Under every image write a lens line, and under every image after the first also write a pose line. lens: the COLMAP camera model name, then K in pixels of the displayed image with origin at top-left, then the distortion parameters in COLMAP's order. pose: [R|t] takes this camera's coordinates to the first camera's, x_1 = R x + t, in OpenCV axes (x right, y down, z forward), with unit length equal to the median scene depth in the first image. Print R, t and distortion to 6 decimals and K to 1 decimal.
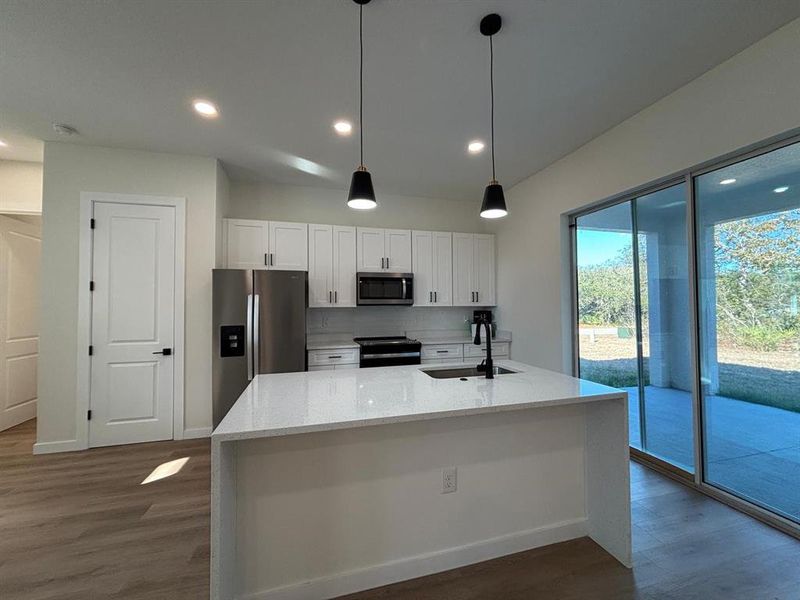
lens RADIAL K [[321.1, 0, 400.0], [0, 321.1, 300.0], [0, 0, 1]] dist [0.002261, -0.000019]
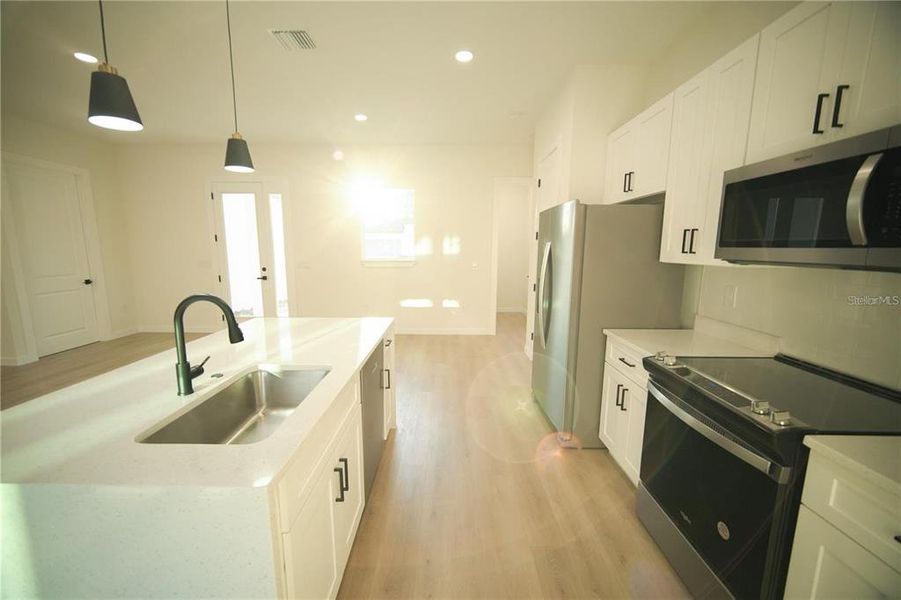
lens RADIAL K [[356.7, 0, 445.3], [0, 356.7, 302.8], [0, 0, 1]] dist [-0.003118, -0.000163]
pose [[-0.275706, 0.152535, -0.949062, 0.382429], [0.013817, 0.987856, 0.154756, -0.006078], [0.961143, 0.029554, -0.274465, 0.845765]]
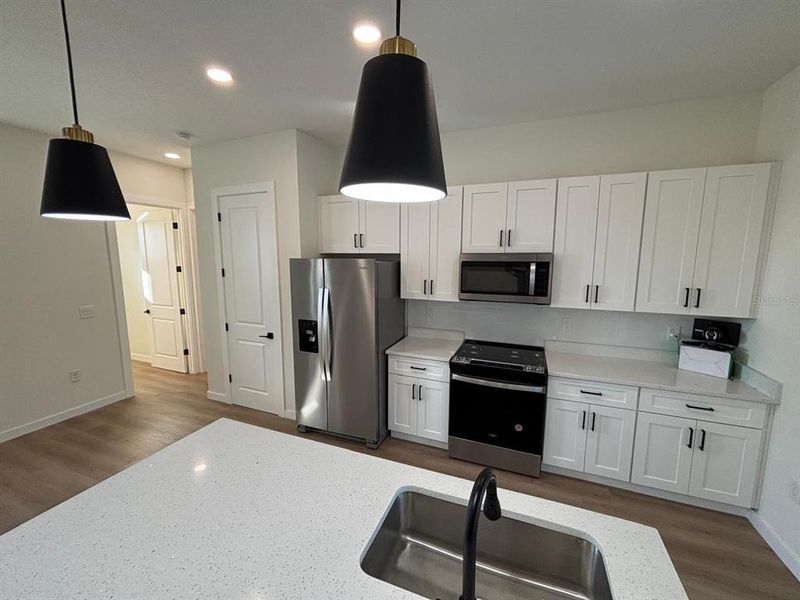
lens RADIAL K [[328.1, 0, 396.6], [0, 328.1, 299.0], [0, 0, 1]] dist [-0.000124, -0.000693]
pose [[0.789543, 0.091577, -0.606823, 0.210521], [0.003718, 0.988072, 0.153950, -0.104770], [0.613683, -0.123806, 0.779785, 0.363471]]
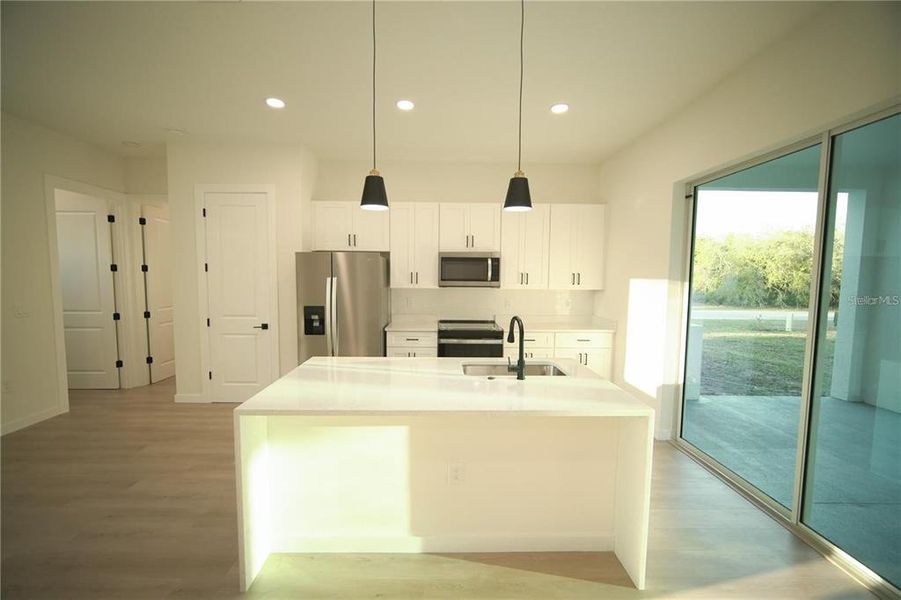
lens RADIAL K [[364.8, 0, 446.6], [0, 364.8, 300.2], [0, 0, 1]] dist [-0.003932, -0.000205]
pose [[0.967706, 0.034439, -0.249718, 0.170331], [-0.012418, 0.995934, 0.089230, -0.043390], [0.251776, -0.083248, 0.964199, -0.044994]]
